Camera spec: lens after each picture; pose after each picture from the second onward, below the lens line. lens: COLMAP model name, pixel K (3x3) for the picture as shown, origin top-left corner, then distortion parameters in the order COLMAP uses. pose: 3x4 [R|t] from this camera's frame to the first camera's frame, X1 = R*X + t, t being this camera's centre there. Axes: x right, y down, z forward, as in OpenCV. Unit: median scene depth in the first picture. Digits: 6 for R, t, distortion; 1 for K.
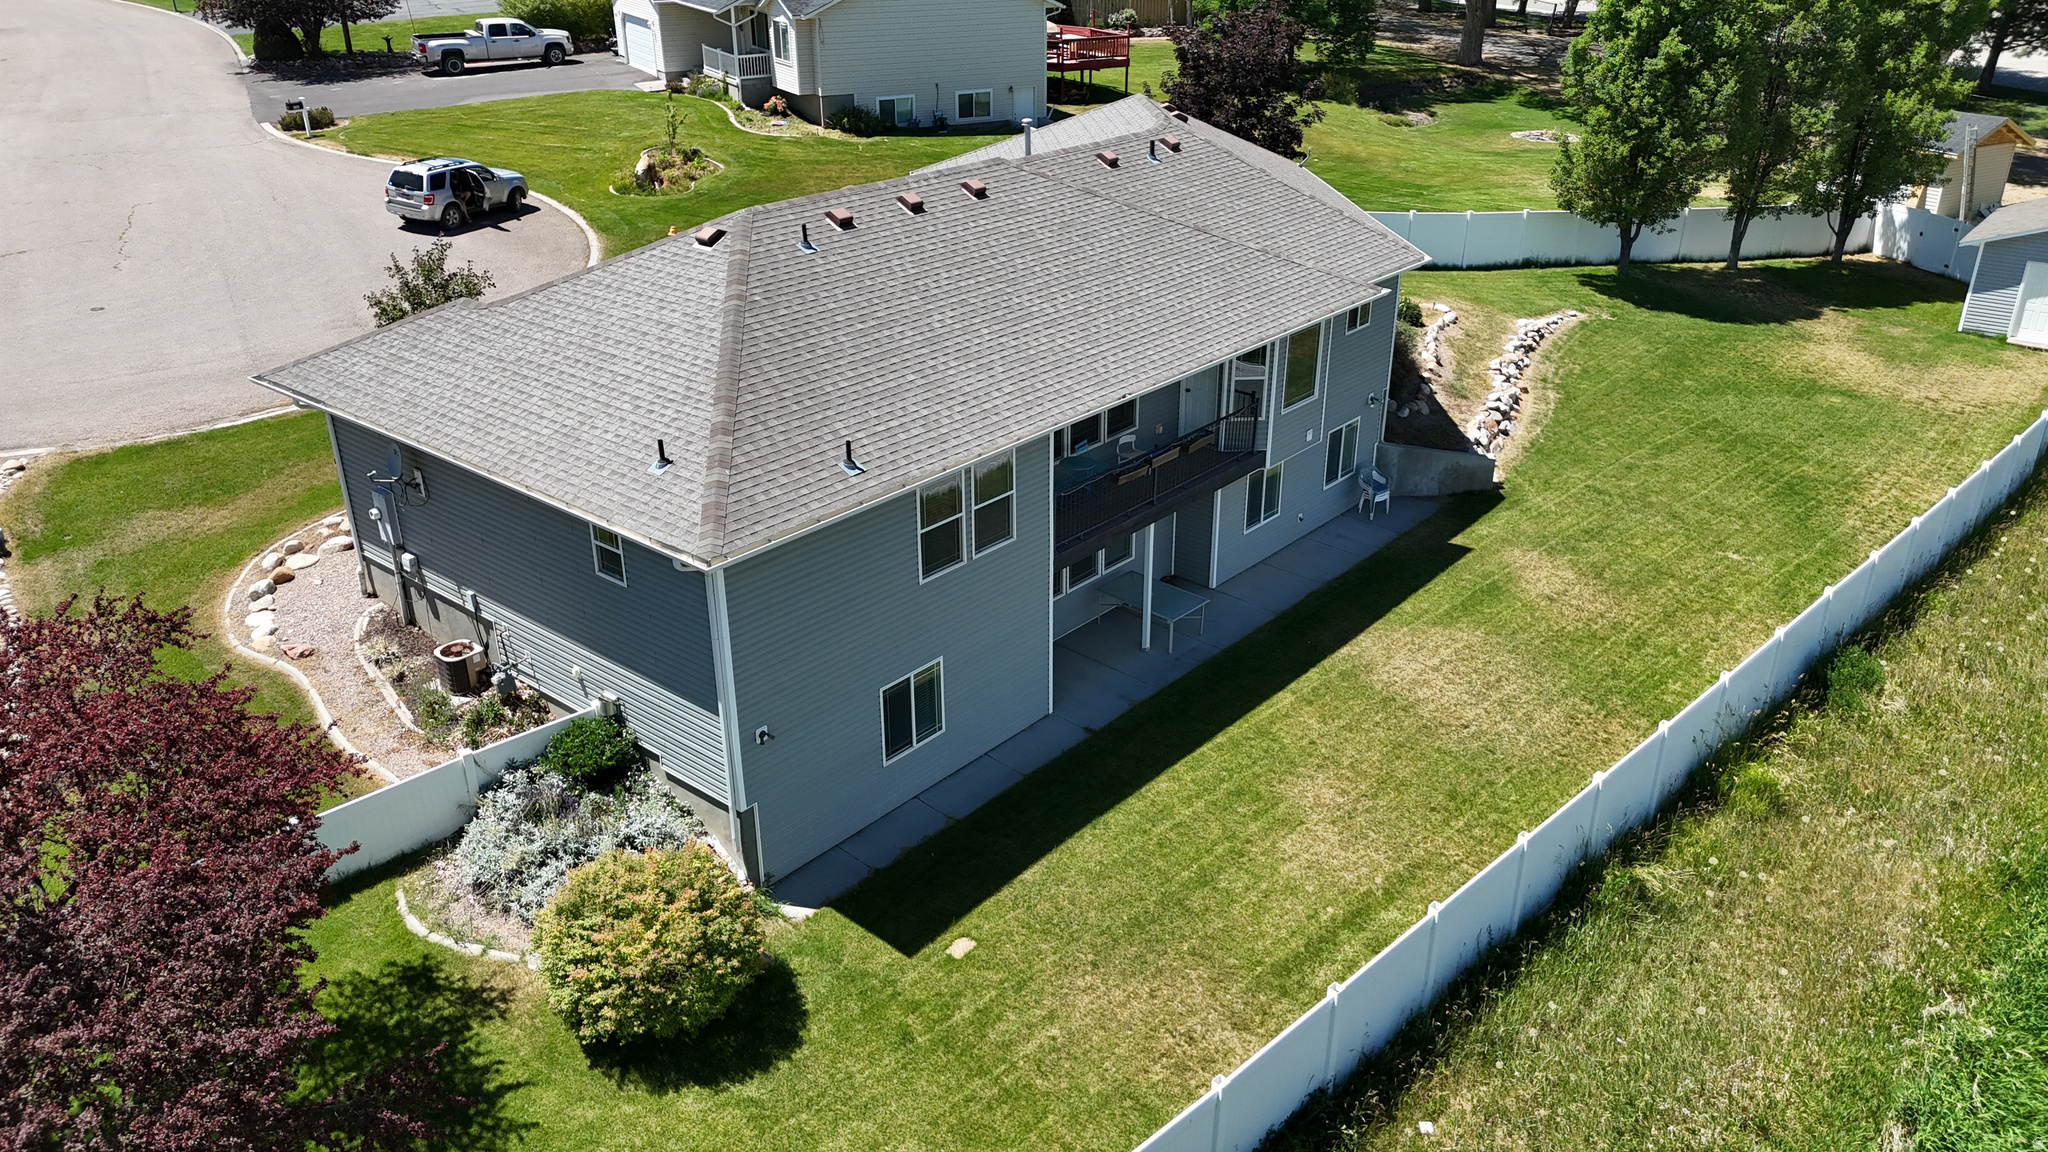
lens RADIAL K [[1506.1, 0, 1024.0], [0, 1506.1, 577.9], [0, 0, 1]] dist [0.077301, -0.076343]
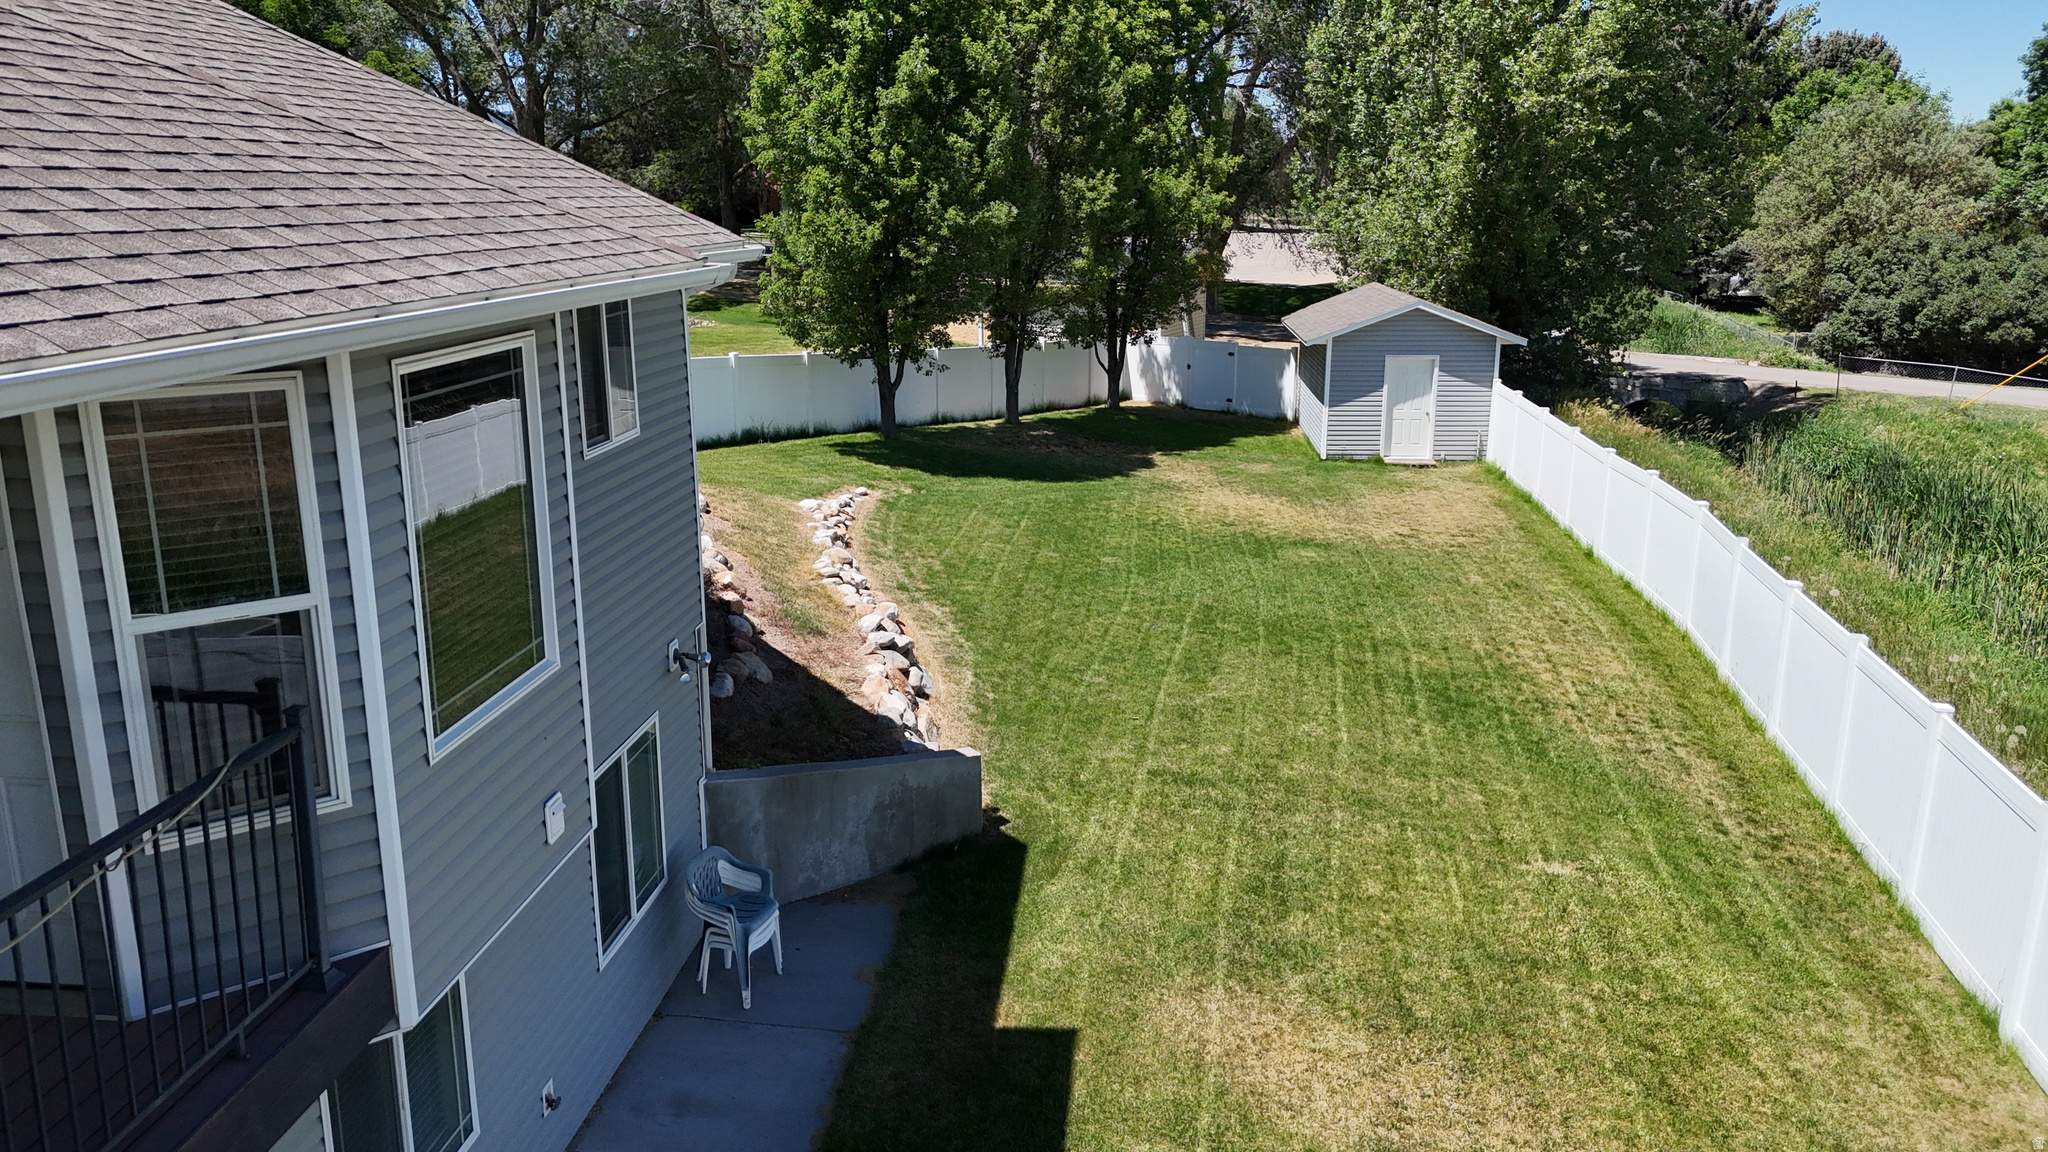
lens RADIAL K [[1506.1, 0, 1017.4], [0, 1506.1, 579.9], [0, 0, 1]] dist [0.077301, -0.076343]
pose [[0.824204, -0.139706, 0.548790, 0.085781], [0.240254, 0.963818, -0.115467, -0.061011], [-0.512802, 0.227017, 0.827948, 0.533046]]
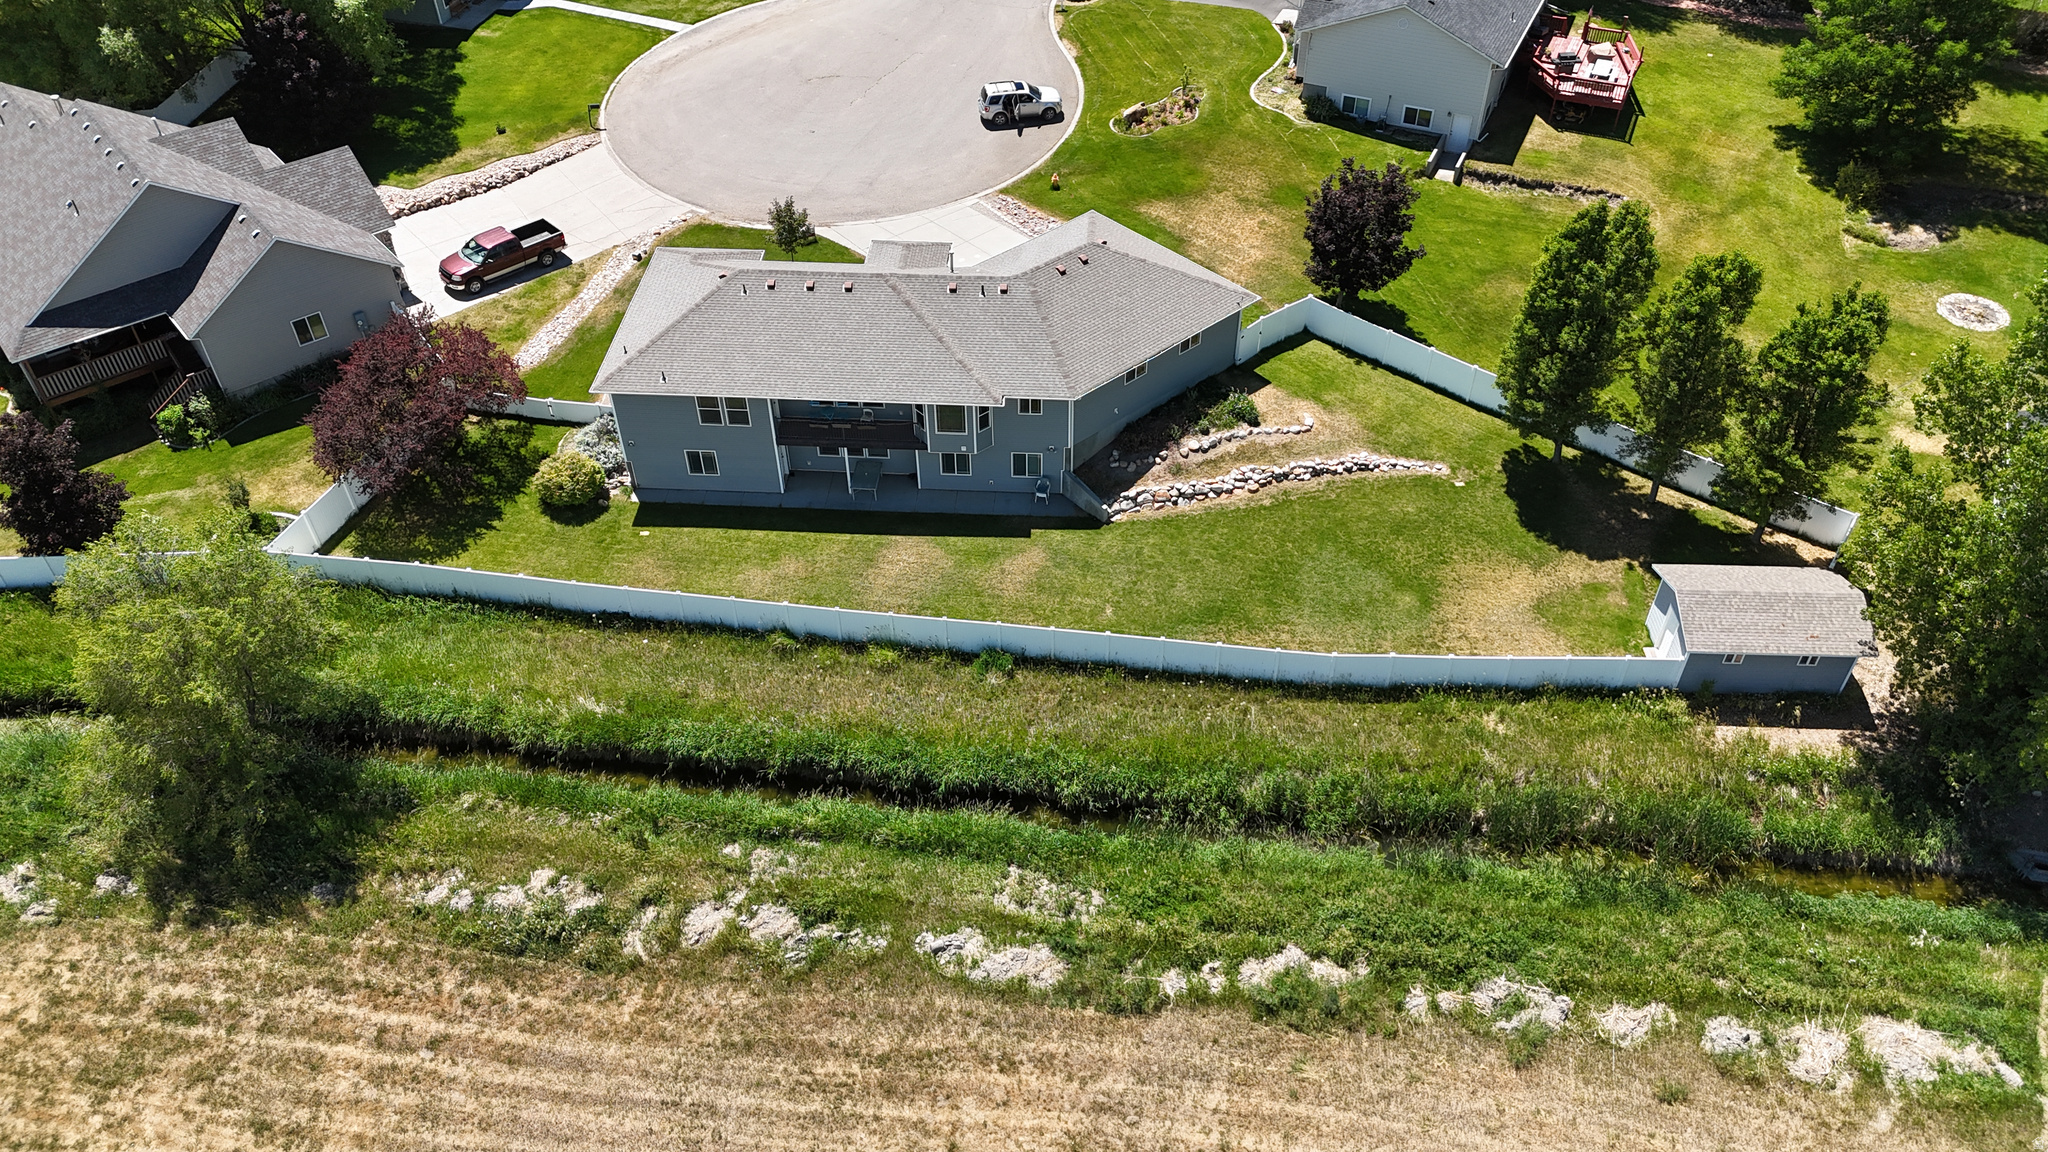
lens RADIAL K [[1506.1, 0, 1022.7], [0, 1506.1, 572.9], [0, 0, 1]] dist [0.077301, -0.076343]
pose [[0.601259, 0.534553, -0.593920, 1.143508], [-0.336252, 0.843527, 0.418803, -0.619612], [0.724861, -0.052102, 0.686923, -0.291400]]
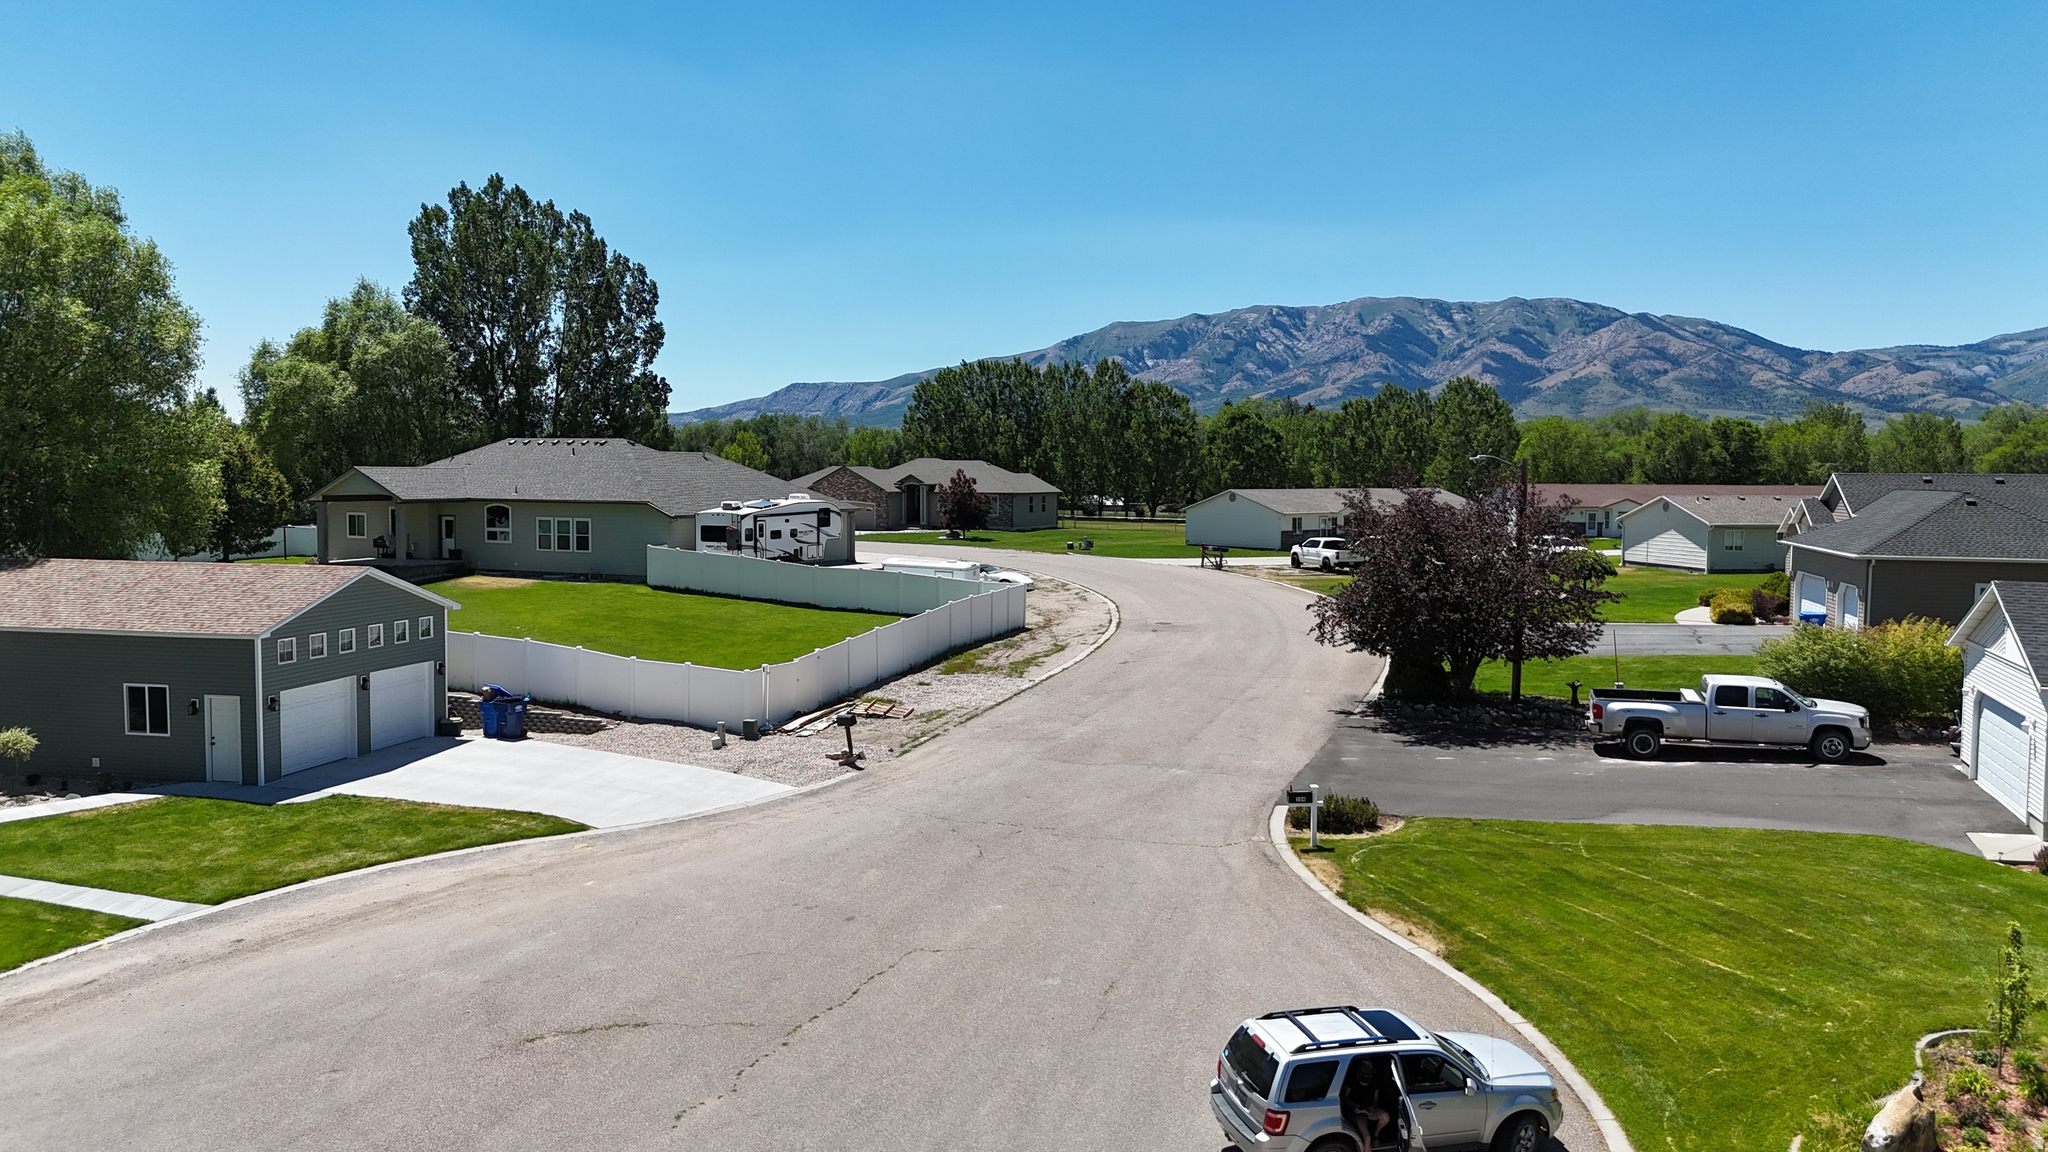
lens RADIAL K [[1506.1, 0, 1025.6], [0, 1506.1, 574.5], [0, 0, 1]] dist [0.077301, -0.076343]
pose [[0.667302, 0.061084, -0.742278, -0.148479], [-0.327220, 0.919336, -0.218514, -0.302181], [0.669055, 0.388703, 0.633463, 0.697770]]
